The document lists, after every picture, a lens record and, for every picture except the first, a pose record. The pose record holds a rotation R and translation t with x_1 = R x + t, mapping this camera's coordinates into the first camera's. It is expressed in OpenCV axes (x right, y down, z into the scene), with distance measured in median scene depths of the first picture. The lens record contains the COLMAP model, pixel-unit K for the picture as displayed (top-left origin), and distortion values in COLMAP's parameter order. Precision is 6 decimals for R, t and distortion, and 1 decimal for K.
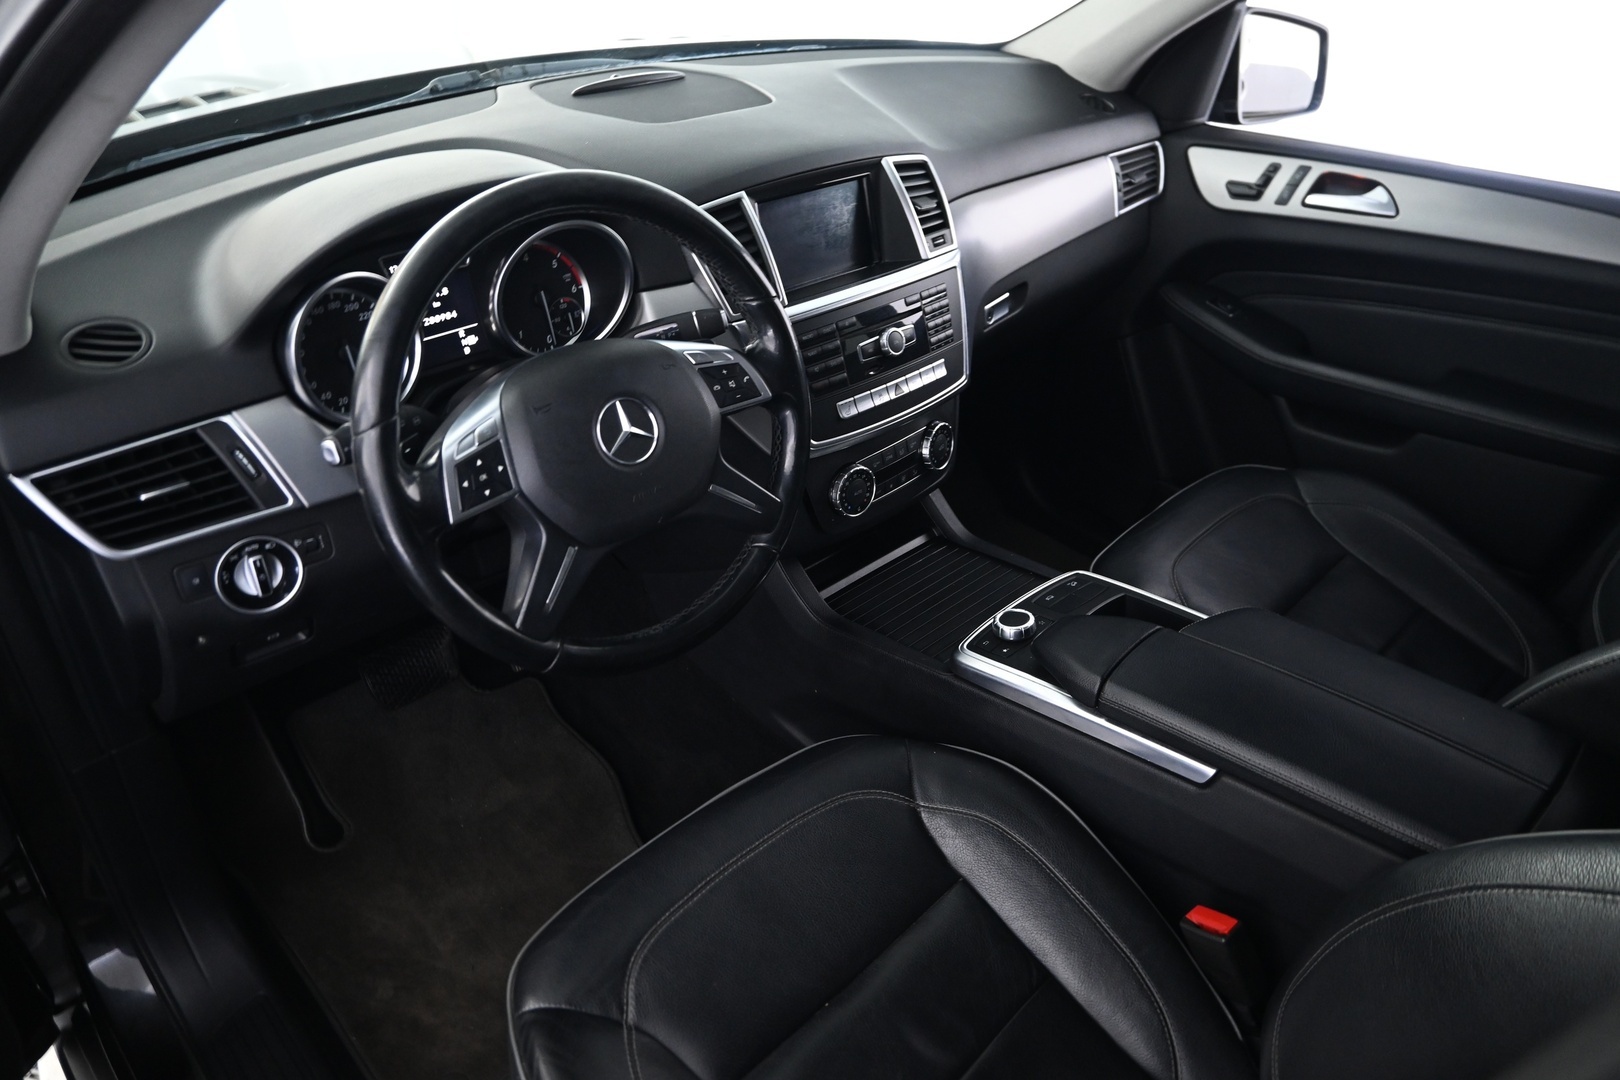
lens RADIAL K [[1127.3, 0, 809.6], [0, 1127.3, 538.1], [0, 0, 1]] dist [-0.004401, 0.009374]
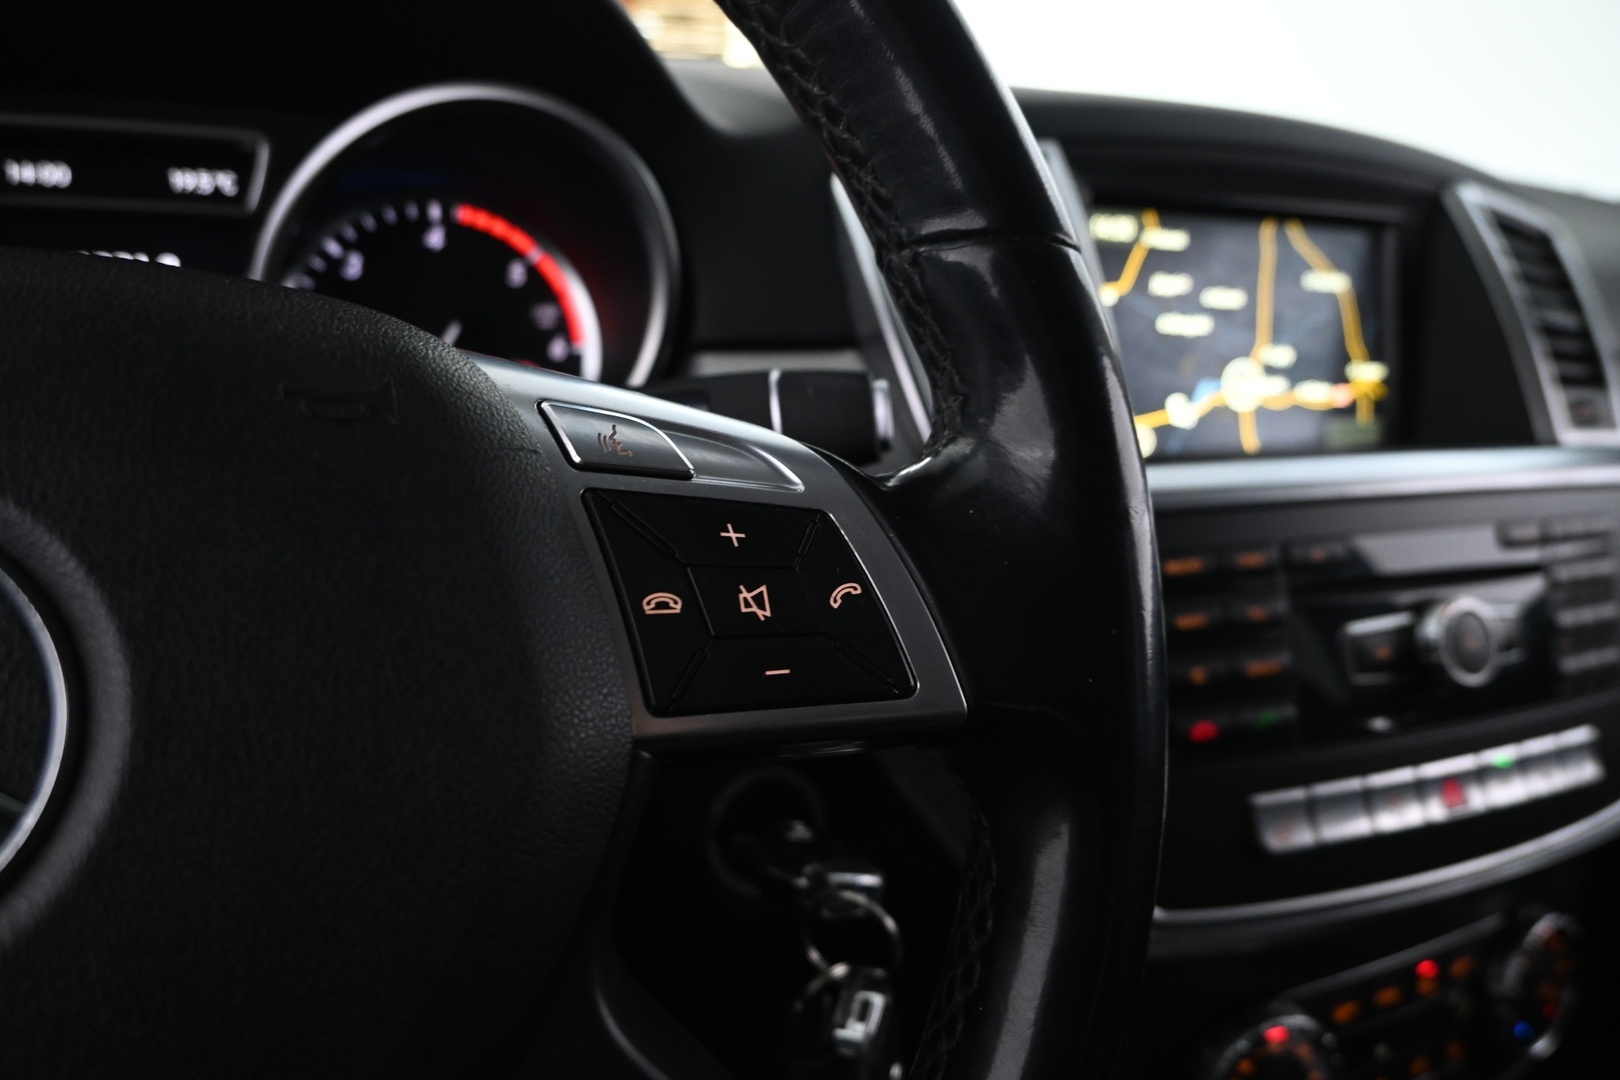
lens RADIAL K [[1127.3, 0, 813.5], [0, 1127.3, 538.3], [0, 0, 1]] dist [-0.004401, 0.009374]
pose [[0.939804, 0.141793, -0.310906, -0.002281], [-0.225751, 0.940650, -0.253404, -0.083796], [0.256523, 0.308337, 0.916037, 0.683501]]
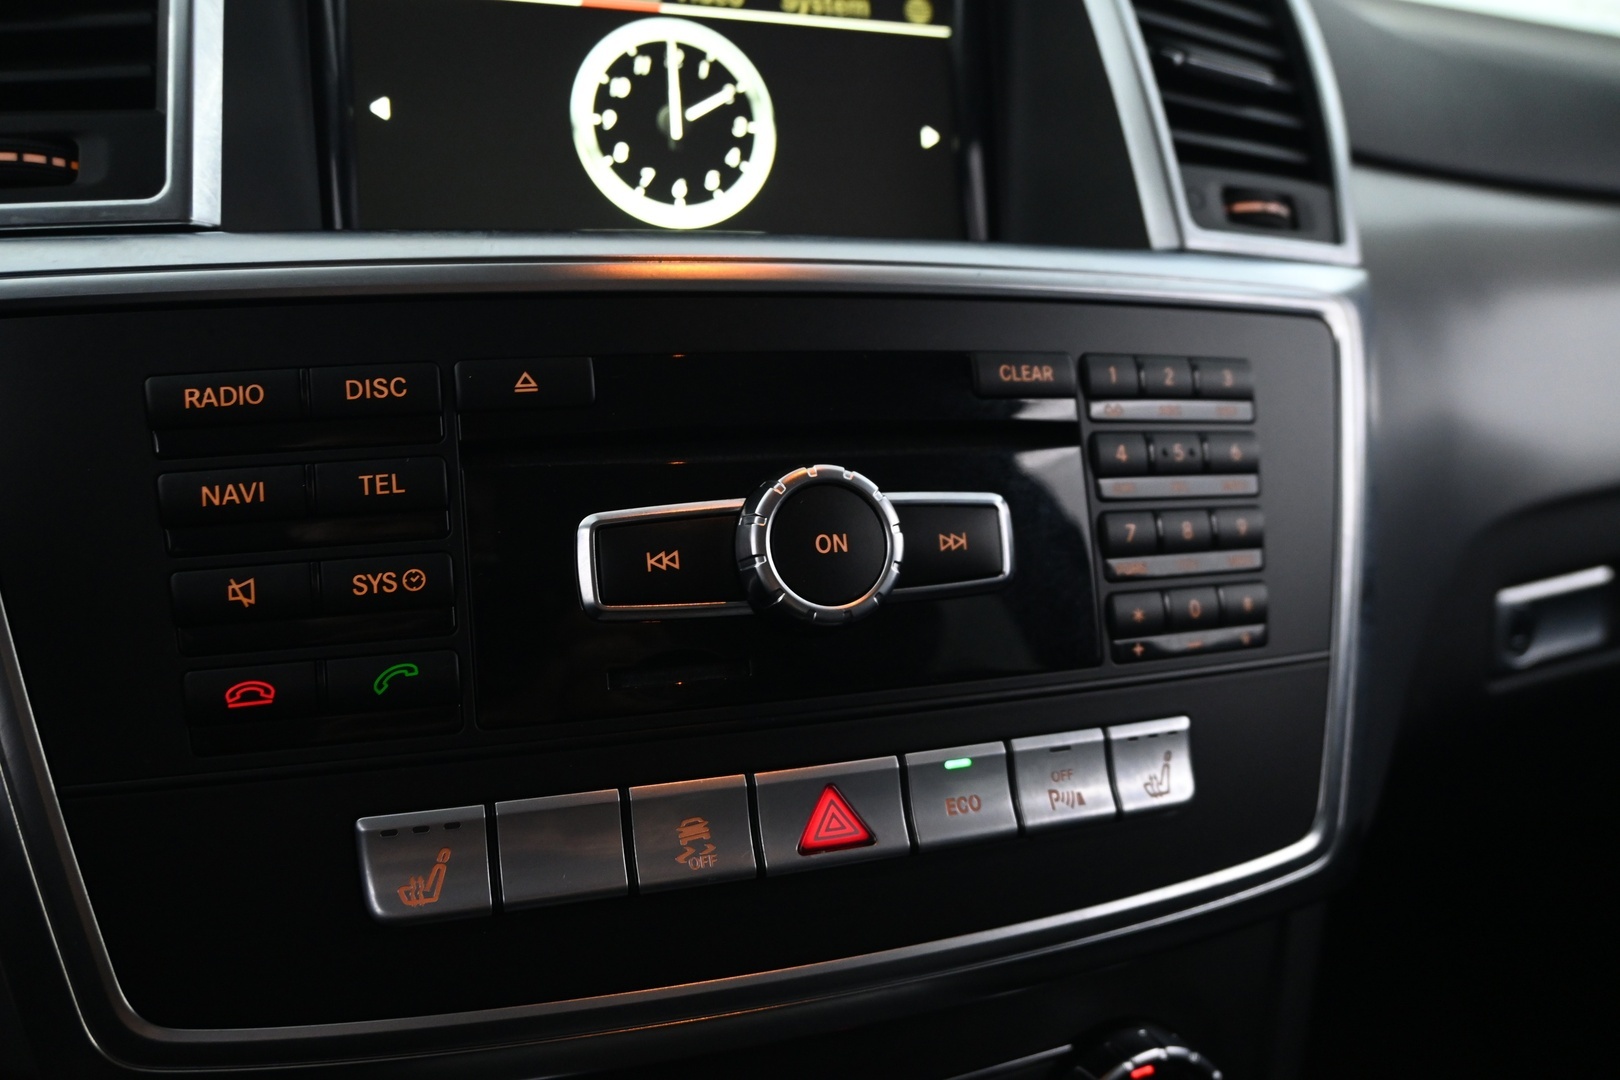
lens RADIAL K [[1277.2, 0, 812.7], [0, 1277.2, 550.4], [0, 0, 1]] dist [0.044345, -0.000343]
pose [[0.914956, 0.112811, -0.387464, 0.157209], [-0.229270, 0.935442, -0.269042, -0.123466], [0.332100, 0.334995, 0.881753, 0.857284]]
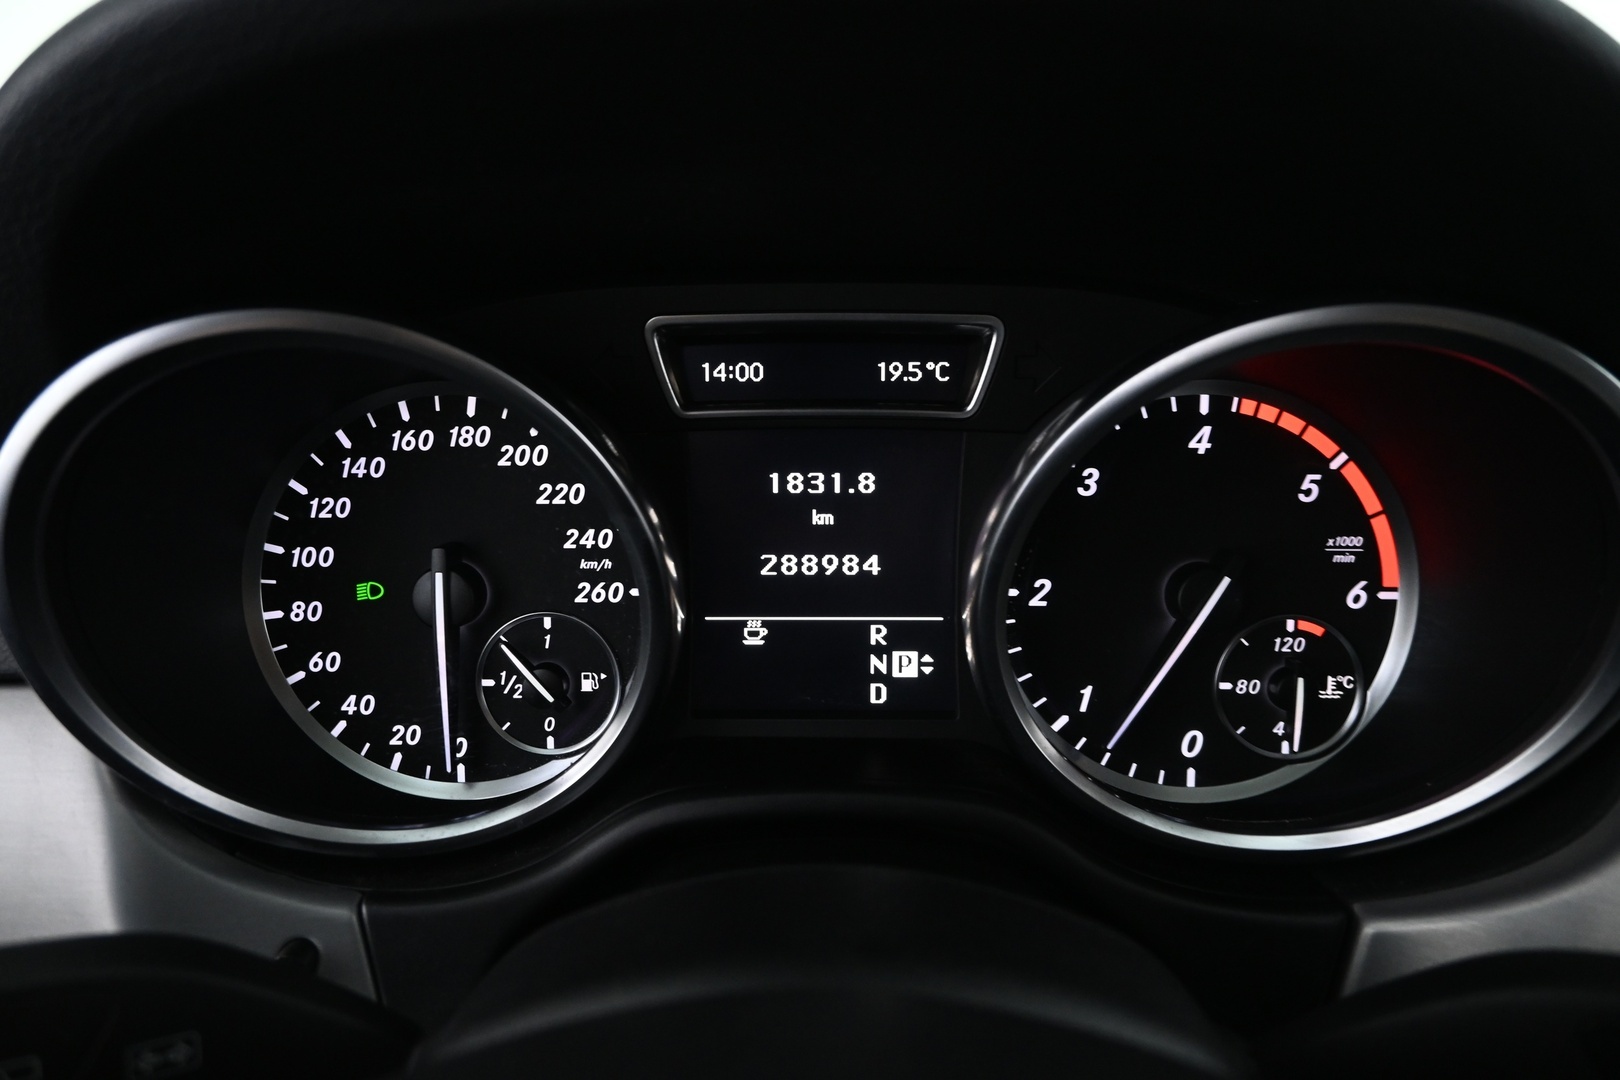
lens RADIAL K [[1127.3, 0, 804.3], [0, 1127.3, 532.5], [0, 0, 1]] dist [-0.004401, 0.009374]
pose [[0.712338, 0.278039, -0.644413, -0.133869], [-0.368987, 0.929409, -0.006876, -0.182770], [0.597012, 0.242678, 0.764646, 0.708404]]
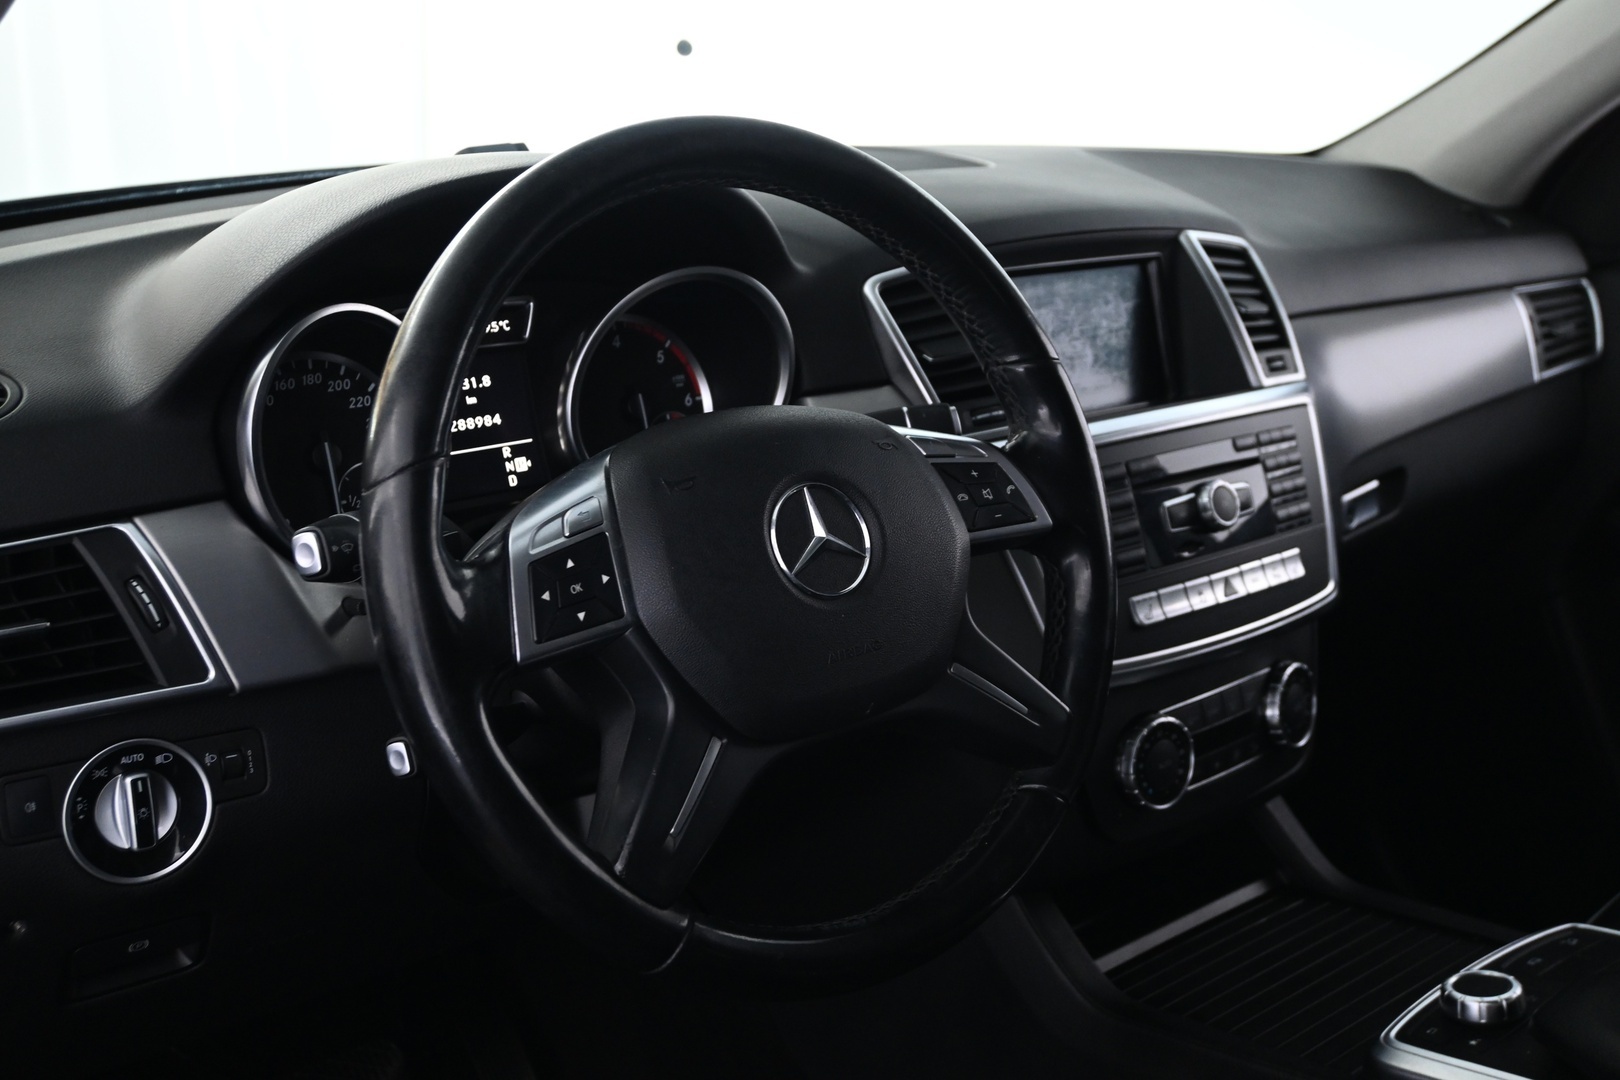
lens RADIAL K [[1814.4, 0, 801.9], [0, 1814.4, 532.4], [0, 0, 1]] dist [-0.003431, 0.000000]
pose [[0.998201, 0.004628, -0.059779, -0.089100], [-0.022447, 0.953356, -0.301013, 0.132802], [0.055597, 0.301814, 0.951744, 0.103536]]
